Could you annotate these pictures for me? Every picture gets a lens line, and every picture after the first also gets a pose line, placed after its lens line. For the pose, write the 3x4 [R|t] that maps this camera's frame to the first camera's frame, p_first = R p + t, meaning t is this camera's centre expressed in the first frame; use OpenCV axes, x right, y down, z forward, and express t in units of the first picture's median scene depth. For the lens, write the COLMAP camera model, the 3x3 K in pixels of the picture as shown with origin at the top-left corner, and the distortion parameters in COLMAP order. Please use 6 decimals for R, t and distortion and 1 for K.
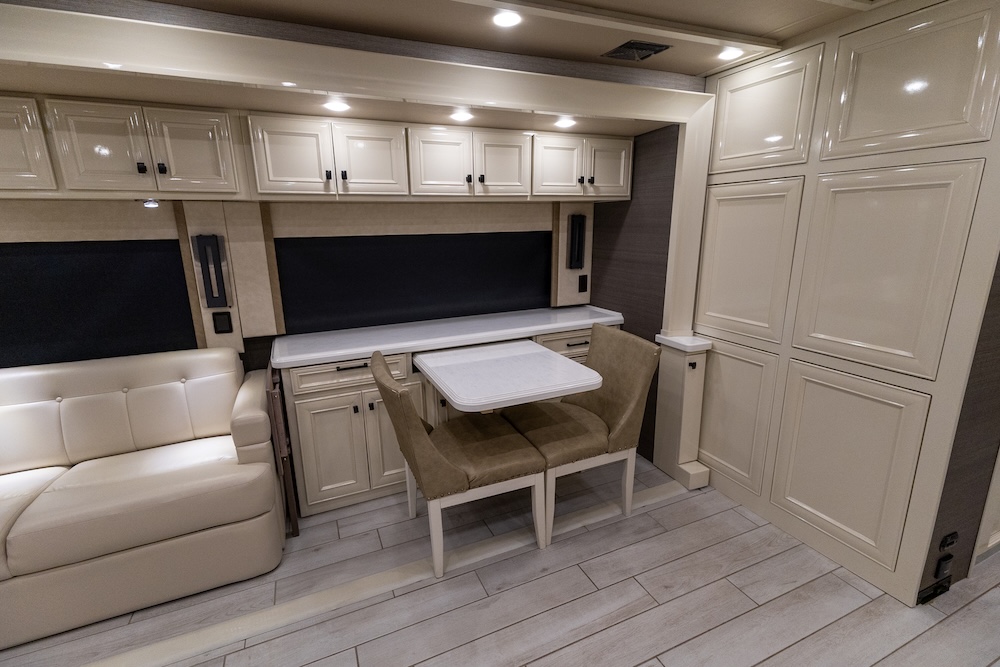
lens RADIAL K [[454.5, 0, 500.0], [0, 454.5, 333.5], [0, 0, 1]] dist [0.022589, -0.000033]
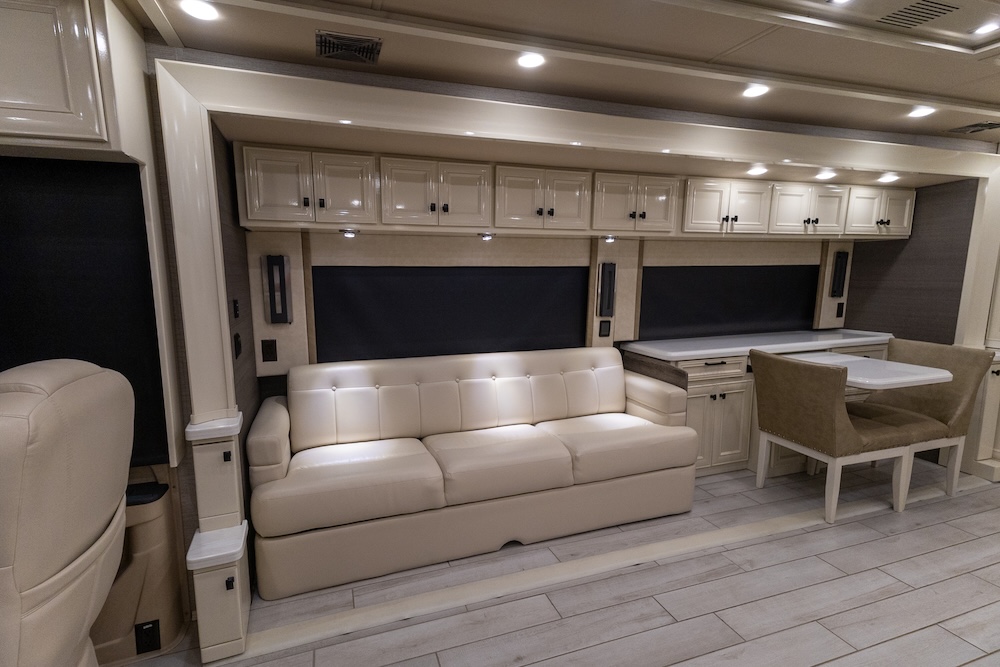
lens RADIAL K [[469.0, 0, 489.7], [0, 469.0, 341.7], [0, 0, 1]] dist [0.026779, -0.006817]
pose [[0.995787, 0.021858, -0.089055, -0.852788], [-0.029950, 0.995440, -0.090566, 0.153775], [0.086670, 0.092852, 0.991901, -0.393049]]
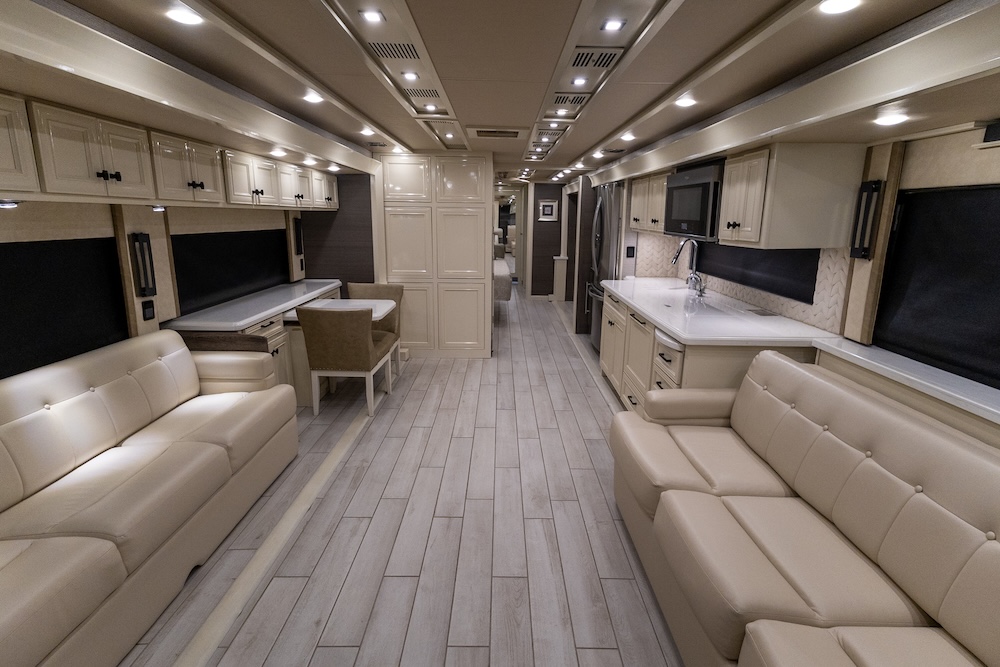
lens RADIAL K [[471.7, 0, 500.0], [0, 471.7, 333.5], [0, 0, 1]] dist [0.001983, 0.000057]
pose [[0.404675, -0.197624, 0.892851, -1.368542], [0.198787, 0.972032, 0.125052, 0.061599], [-0.892593, 0.126881, 0.432642, -0.289150]]
